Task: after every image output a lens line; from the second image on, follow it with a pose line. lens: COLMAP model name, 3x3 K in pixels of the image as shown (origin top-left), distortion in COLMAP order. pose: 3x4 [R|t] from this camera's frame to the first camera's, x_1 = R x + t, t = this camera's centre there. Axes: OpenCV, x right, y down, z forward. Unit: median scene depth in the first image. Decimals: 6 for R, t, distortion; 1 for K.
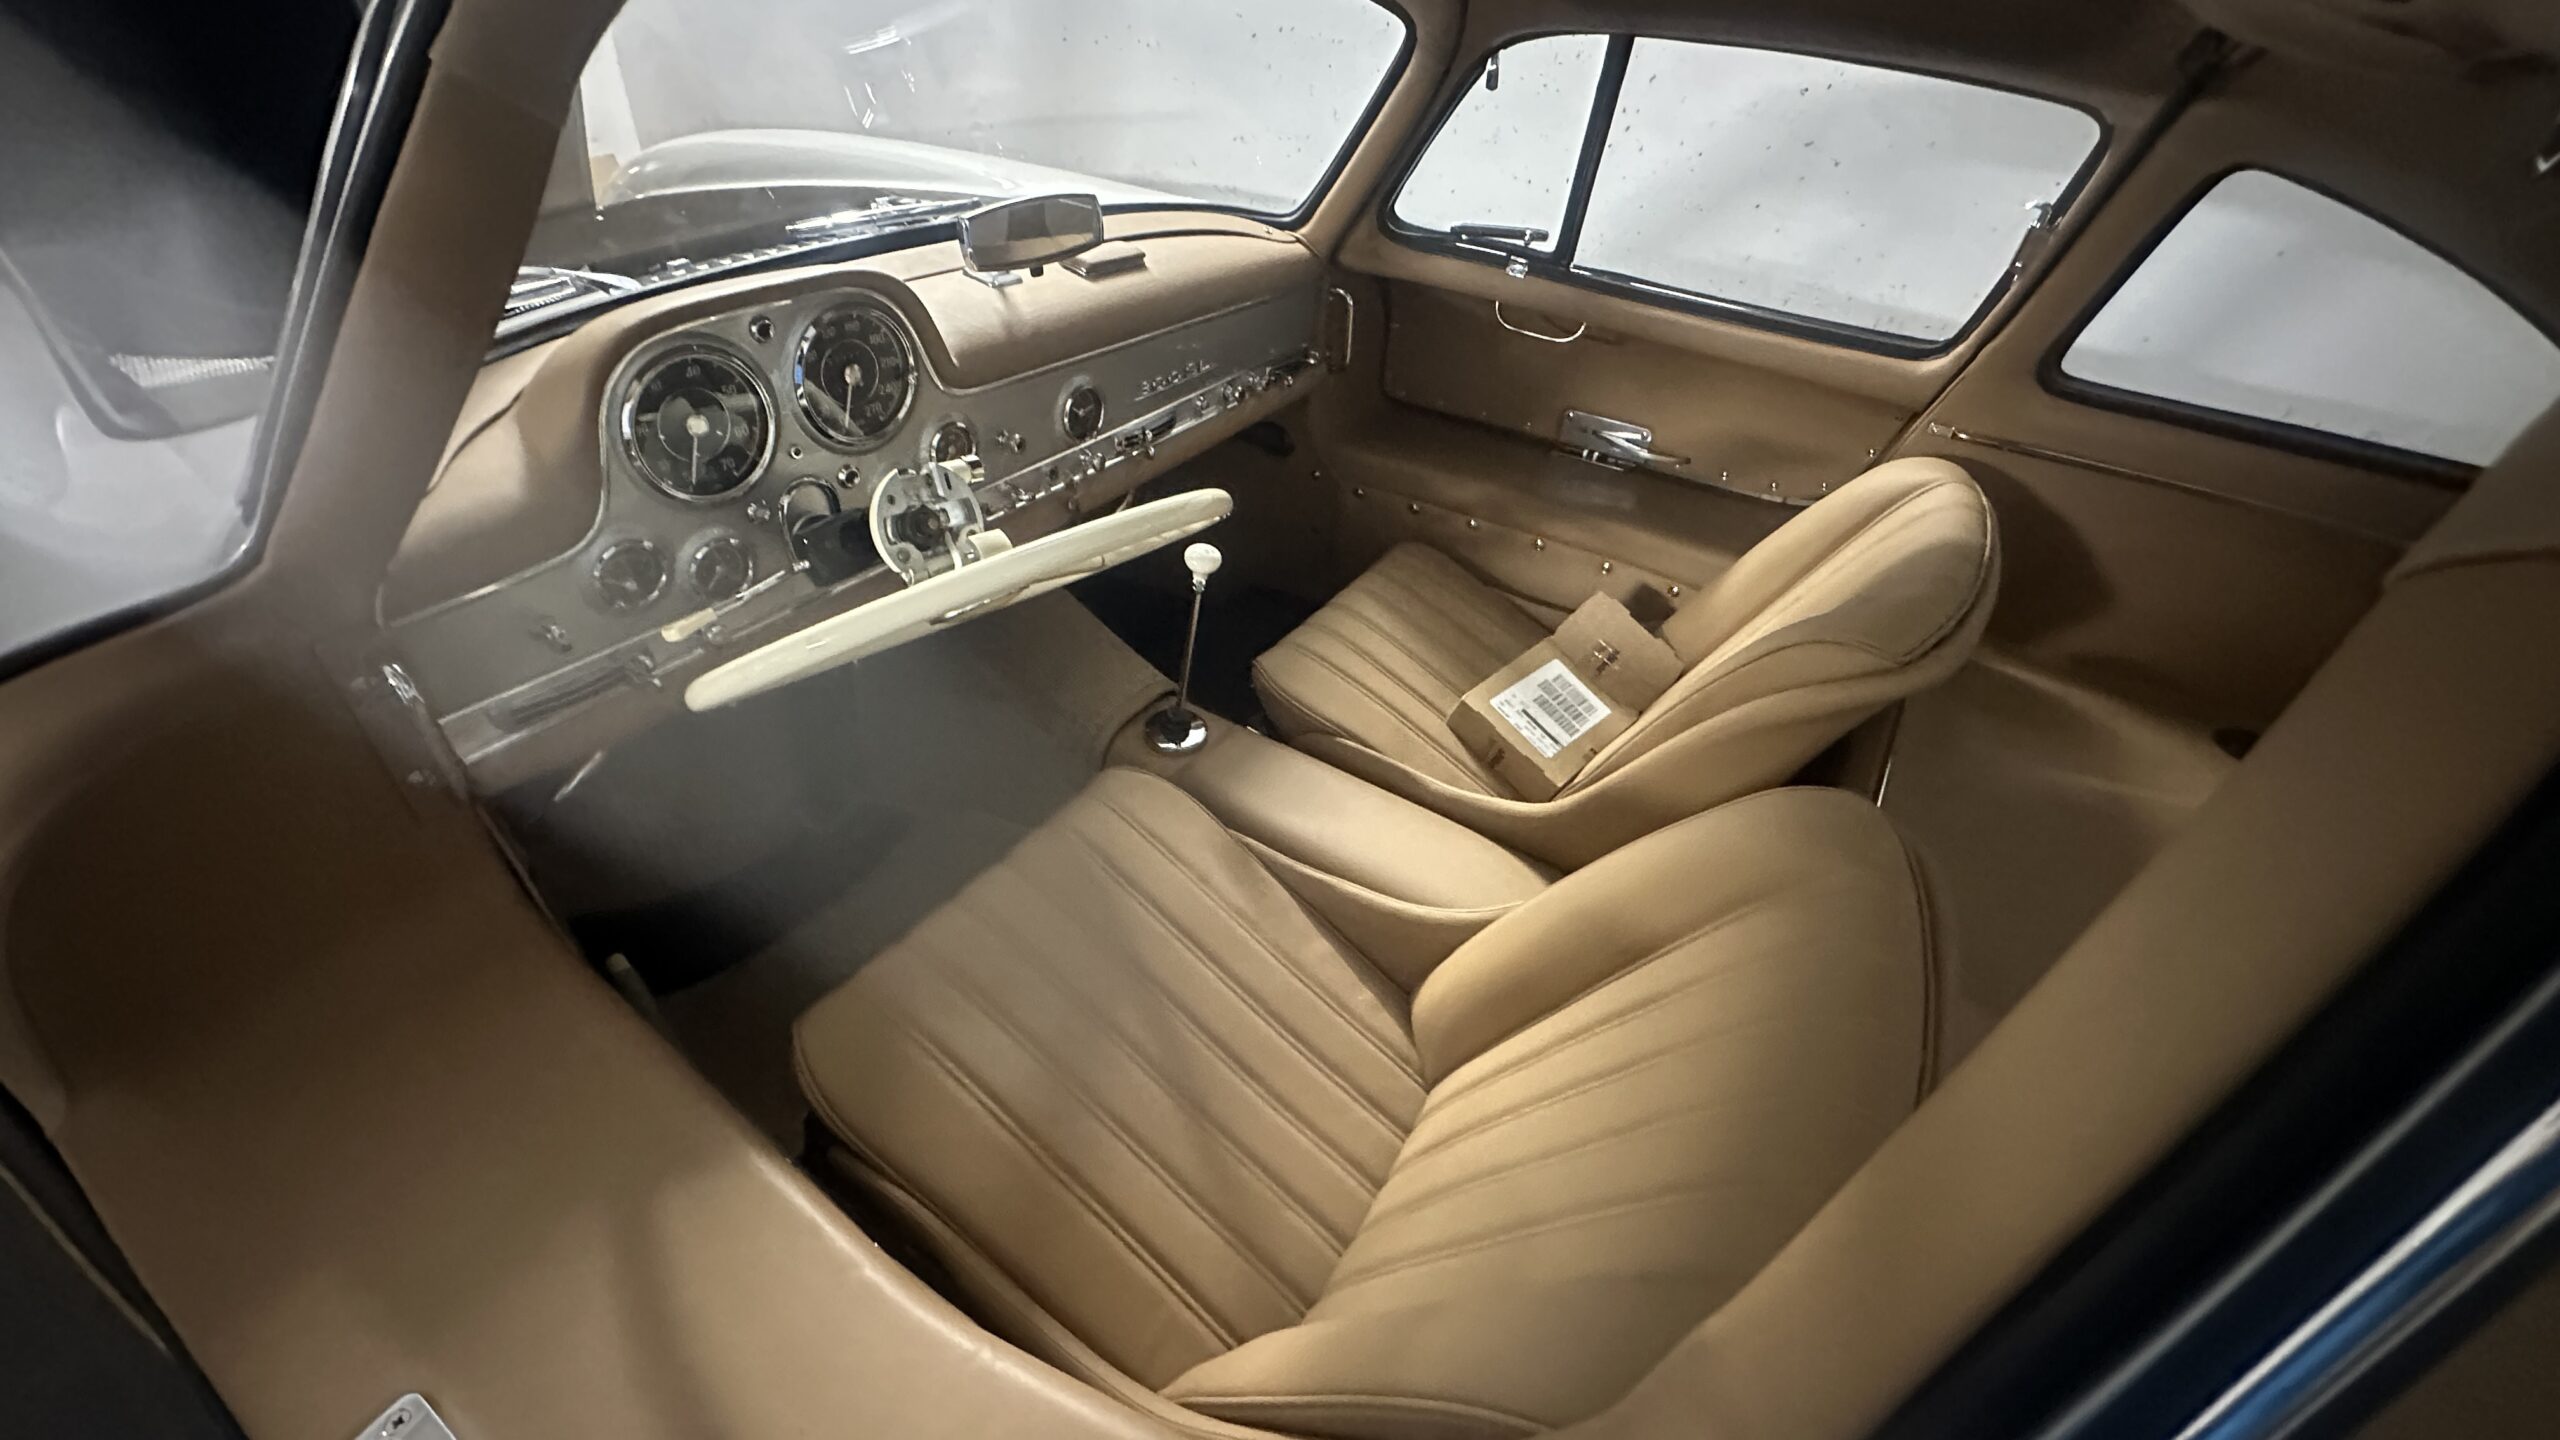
lens RADIAL K [[1023.6, 0, 1280.6], [0, 1023.6, 725.7], [0, 0, 1]] dist [-0.006017, 0.001795]
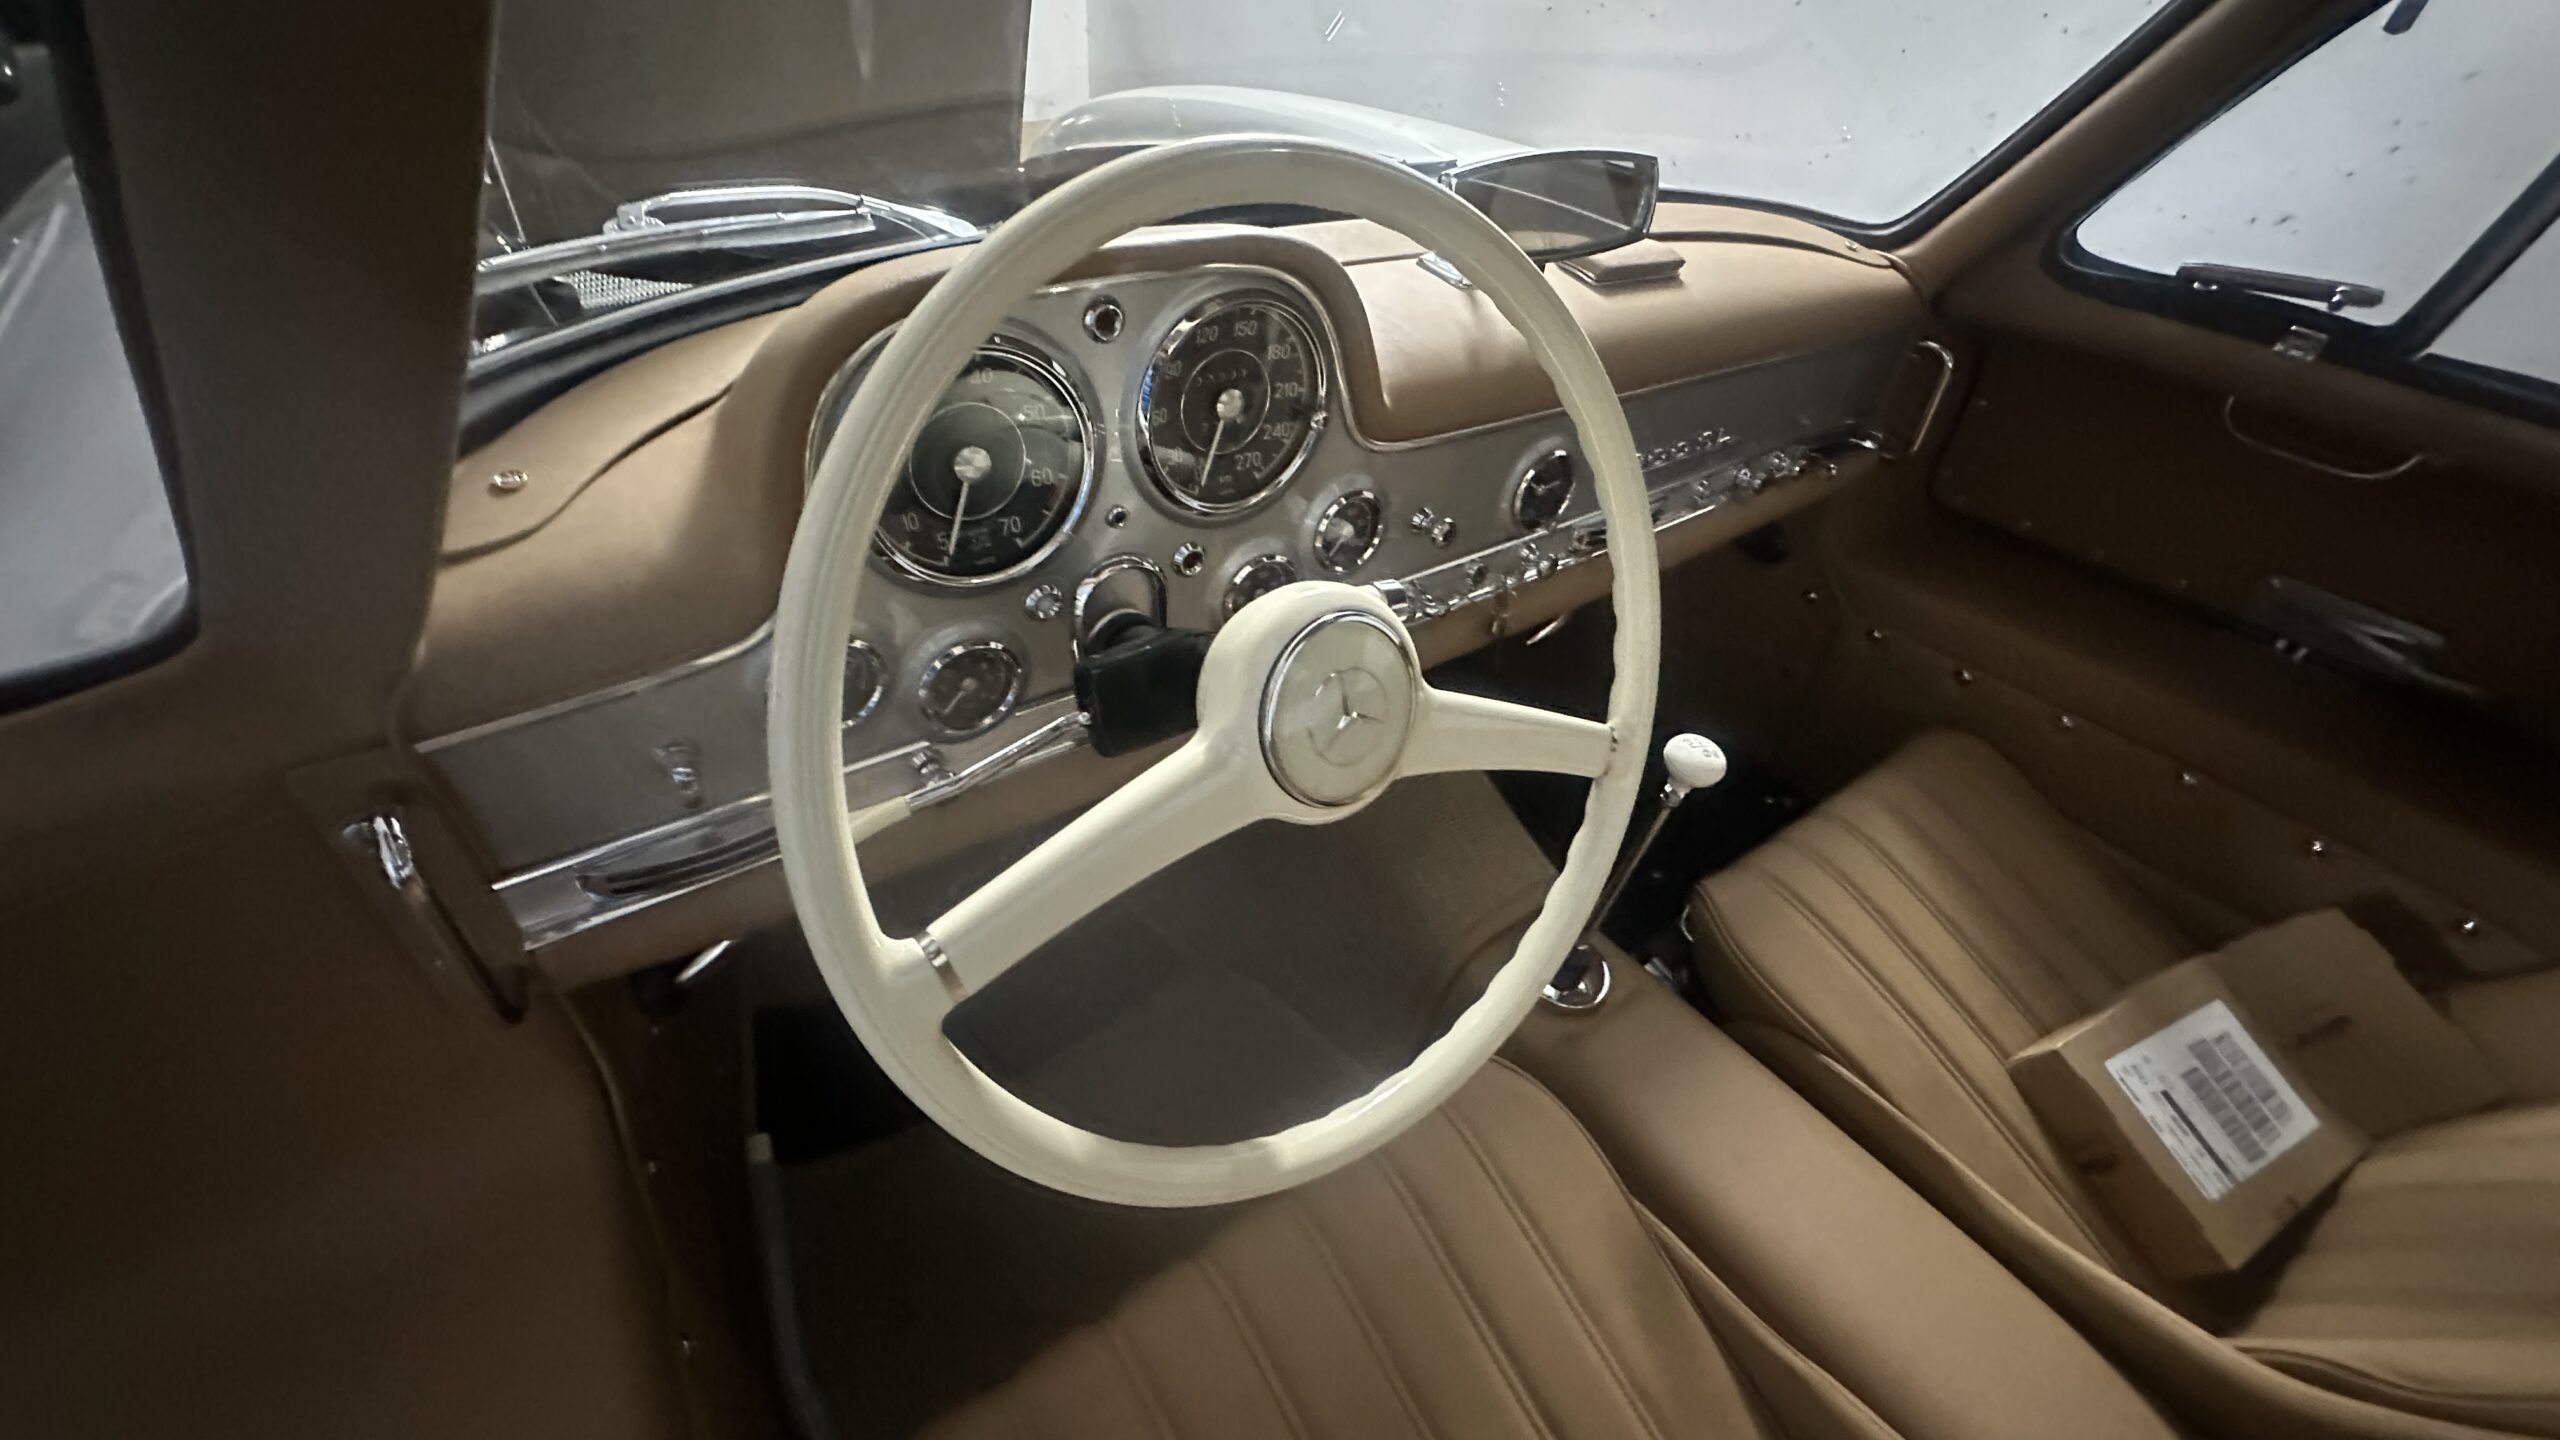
lens RADIAL K [[1023.6, 0, 1278.9], [0, 1023.6, 719.5], [0, 0, 1]] dist [-0.006017, 0.001795]
pose [[0.936872, 0.218467, -0.273027, -0.137229], [-0.221343, 0.974978, 0.020619, -0.135045], [0.270700, 0.041115, 0.961785, 0.320682]]
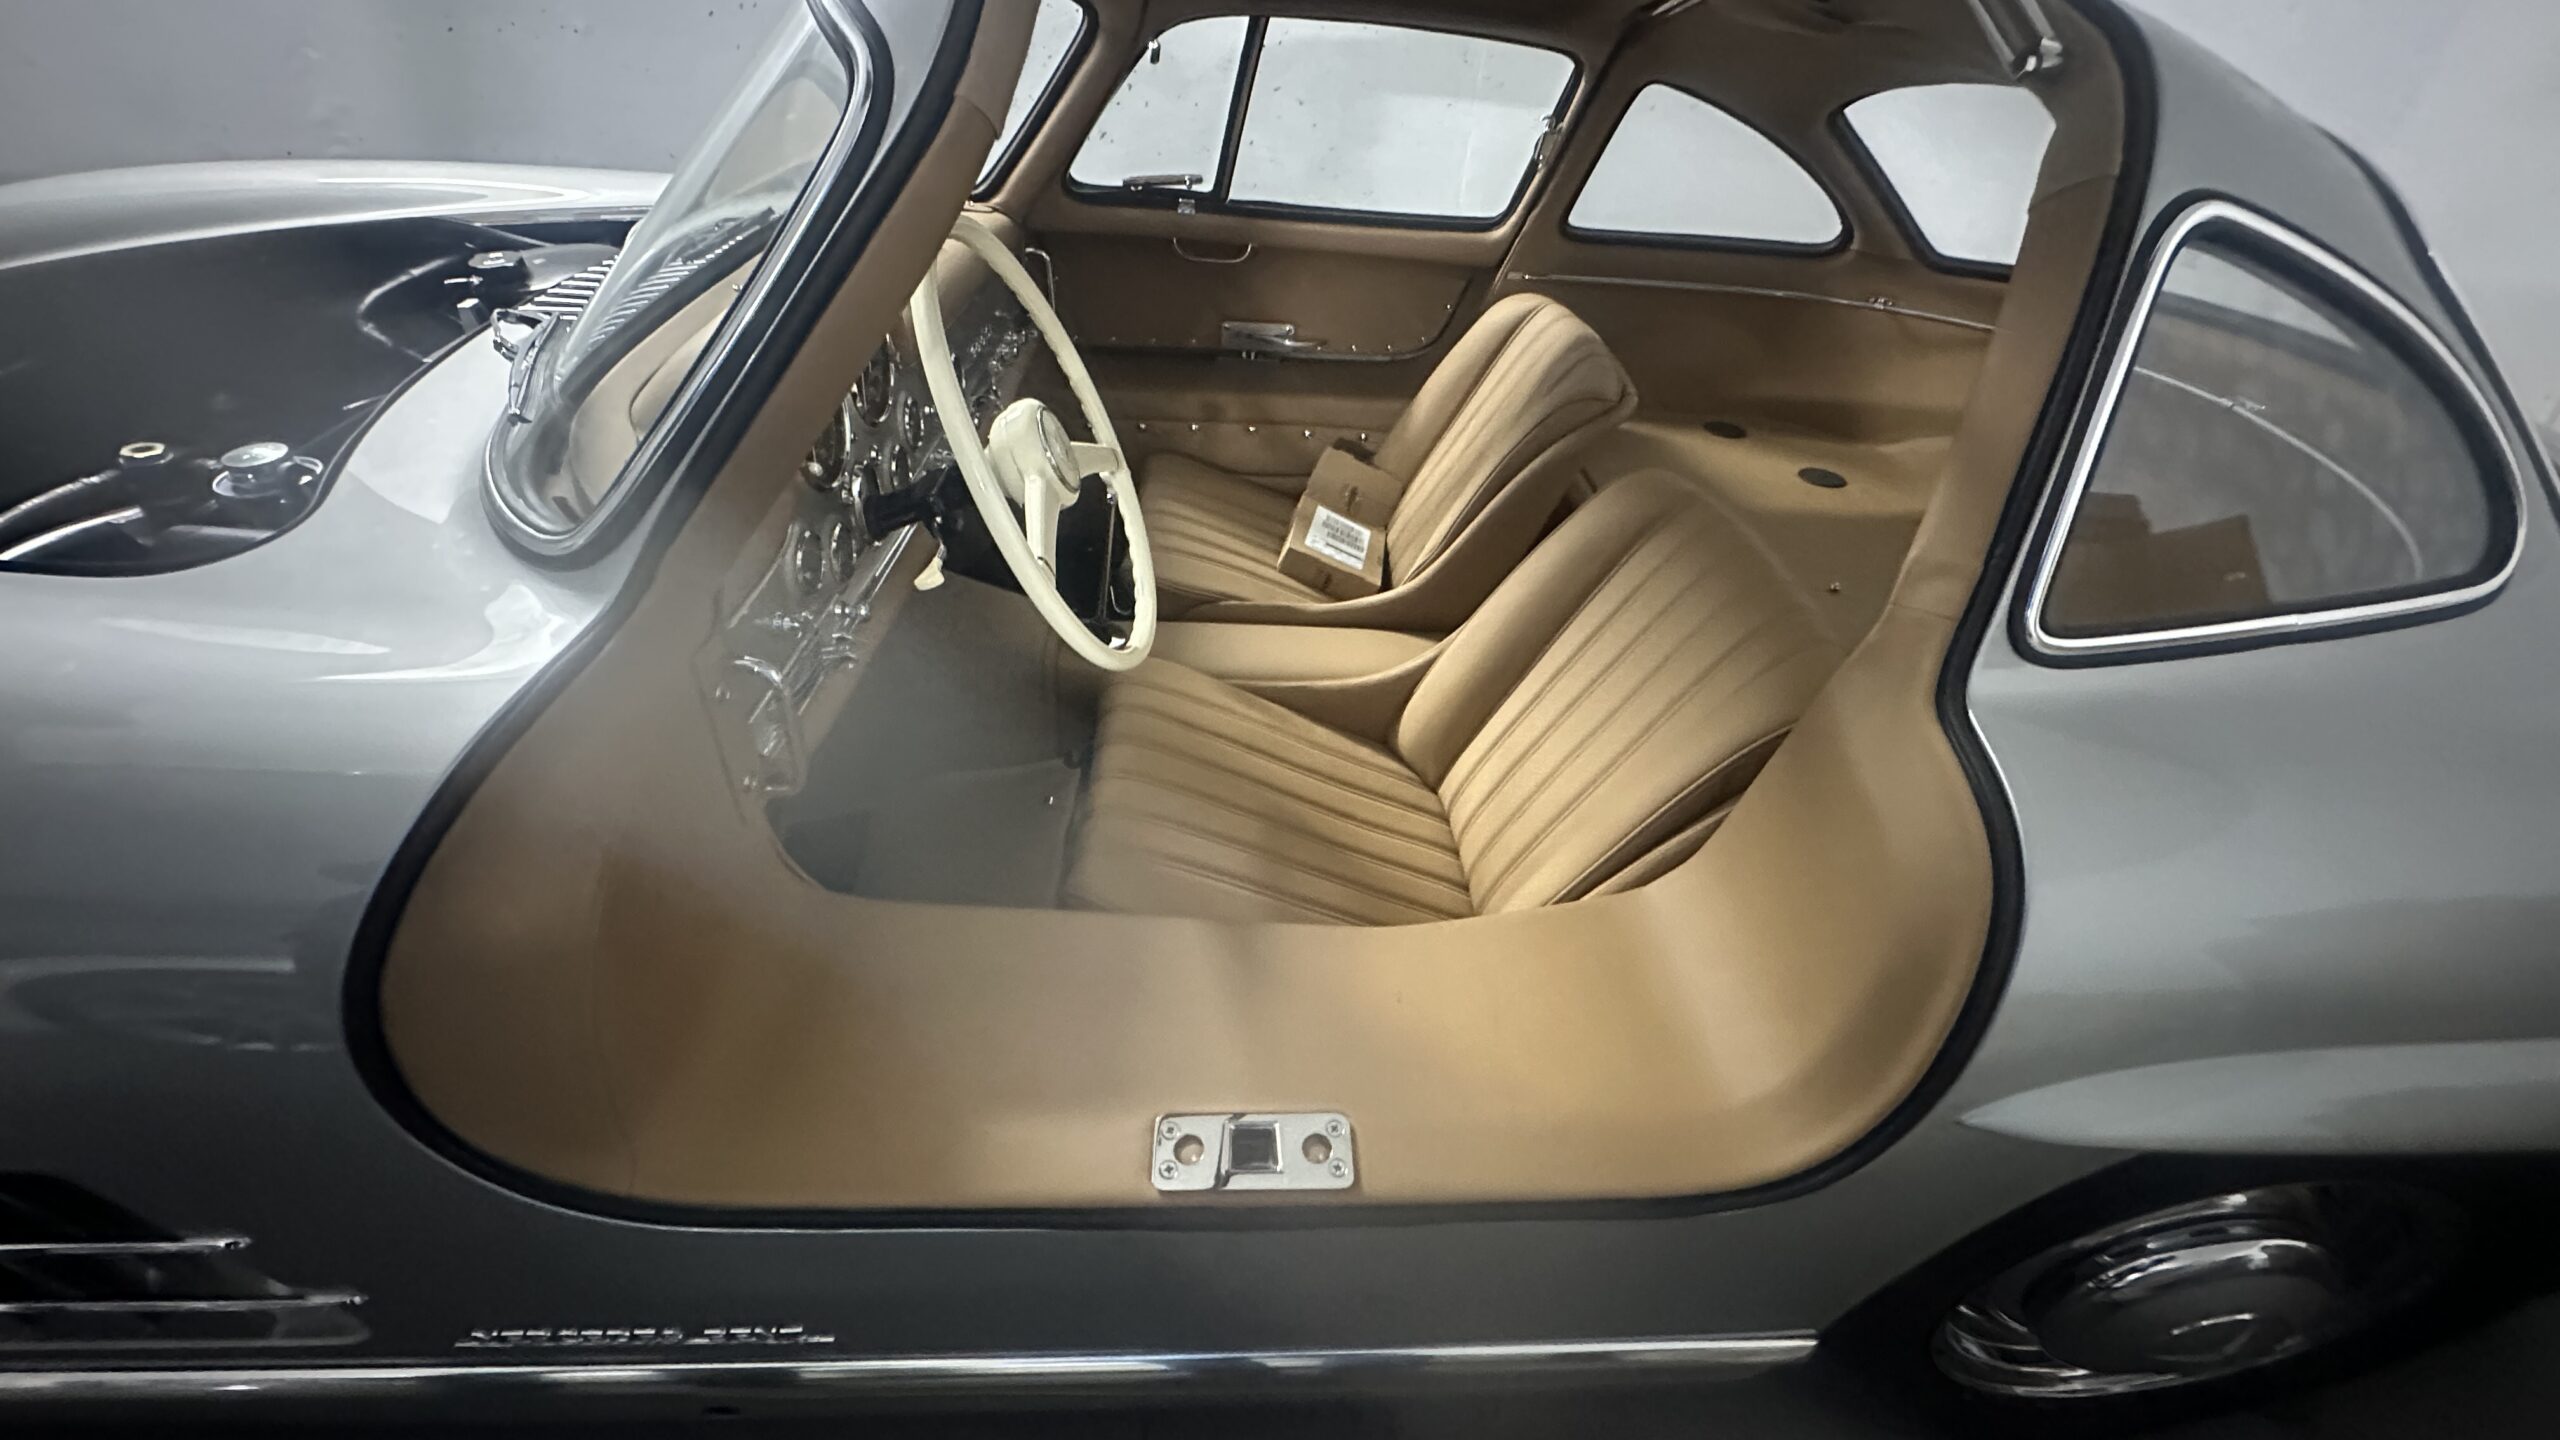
lens RADIAL K [[1023.6, 0, 1279.2], [0, 1023.6, 722.7], [0, 0, 1]] dist [-0.006017, 0.001795]
pose [[0.824445, -0.348856, 0.445634, -0.513663], [0.337256, 0.935180, 0.108148, 0.040312], [-0.454476, 0.061130, 0.888659, -0.119716]]
